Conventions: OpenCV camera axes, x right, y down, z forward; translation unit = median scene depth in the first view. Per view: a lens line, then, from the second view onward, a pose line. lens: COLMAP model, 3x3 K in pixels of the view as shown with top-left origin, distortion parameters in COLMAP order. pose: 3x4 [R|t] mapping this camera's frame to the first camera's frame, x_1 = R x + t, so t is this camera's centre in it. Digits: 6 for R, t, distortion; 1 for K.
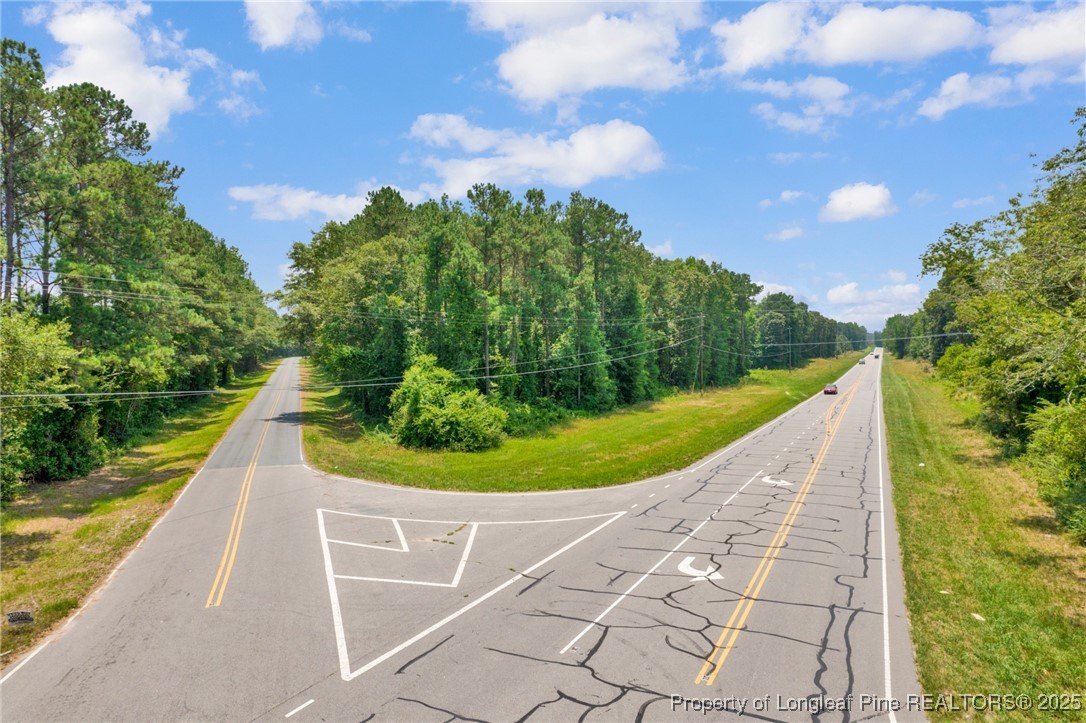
lens RADIAL K [[696.8, 0, 548.3], [0, 696.8, 359.7], [0, 0, 1]] dist [-0.087310, 0.080590]
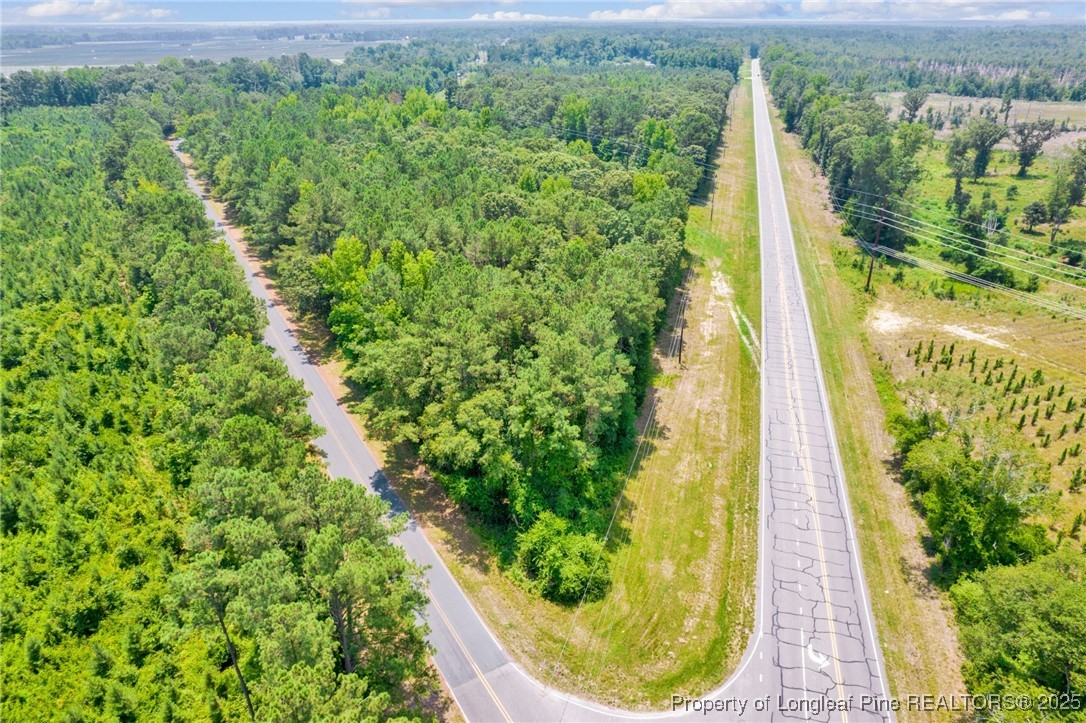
lens RADIAL K [[696.8, 0, 548.3], [0, 696.8, 359.7], [0, 0, 1]] dist [-0.087310, 0.080590]
pose [[0.980904, -0.083947, 0.175444, -0.382337], [0.002467, 0.907354, 0.420361, -0.834826], [-0.194477, -0.411900, 0.890234, -0.038051]]
